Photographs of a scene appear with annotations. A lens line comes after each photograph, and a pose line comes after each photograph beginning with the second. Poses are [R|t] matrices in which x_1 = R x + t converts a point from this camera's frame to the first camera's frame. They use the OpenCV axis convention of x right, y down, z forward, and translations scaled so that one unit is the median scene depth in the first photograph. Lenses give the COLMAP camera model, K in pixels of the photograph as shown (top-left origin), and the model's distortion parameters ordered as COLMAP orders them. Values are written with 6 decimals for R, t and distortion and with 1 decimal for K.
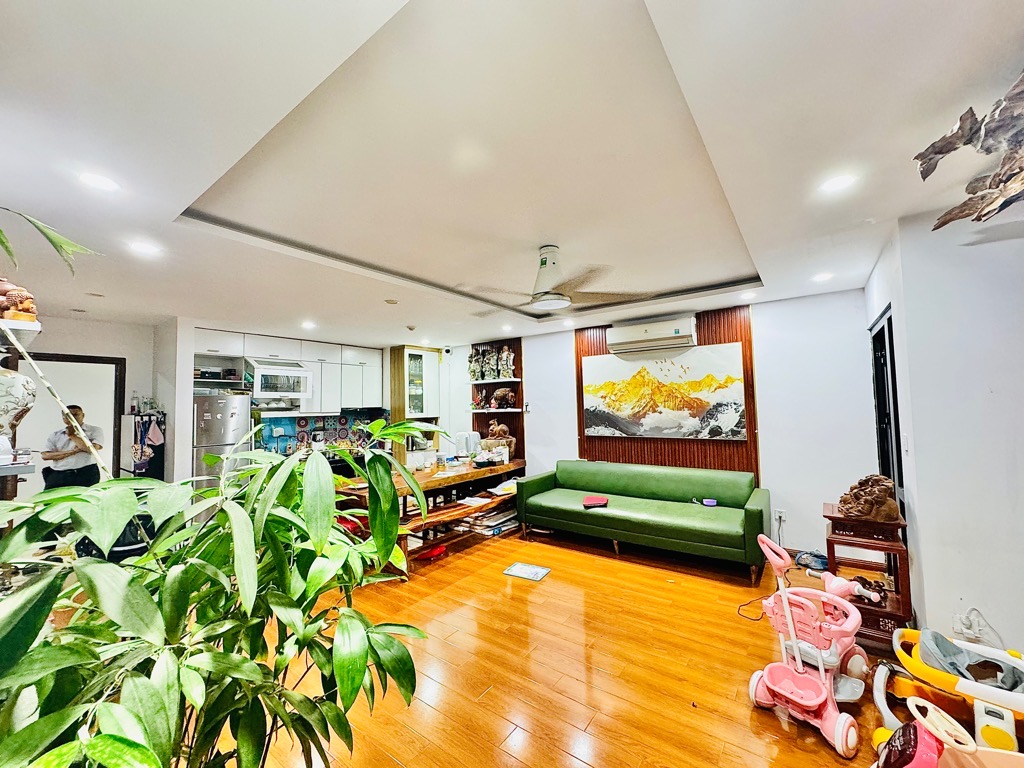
lens RADIAL K [[411.6, 0, 512.0], [0, 411.6, 384.0], [0, 0, 1]] dist [-0.000056, 0.000094]
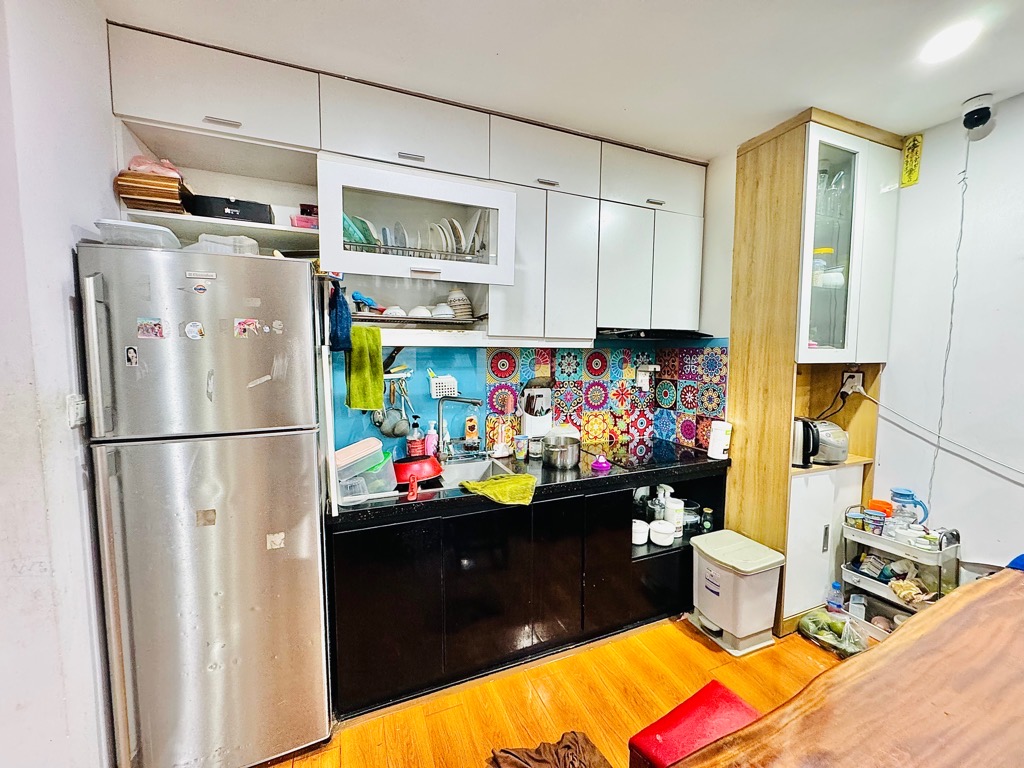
lens RADIAL K [[411.6, 0, 512.0], [0, 411.6, 384.0], [0, 0, 1]] dist [-0.000056, 0.000094]
pose [[0.859788, 0.063255, -0.506719, -0.327855], [0.005278, 0.991145, 0.132682, 0.065662], [0.510624, -0.116752, 0.851840, 0.726979]]
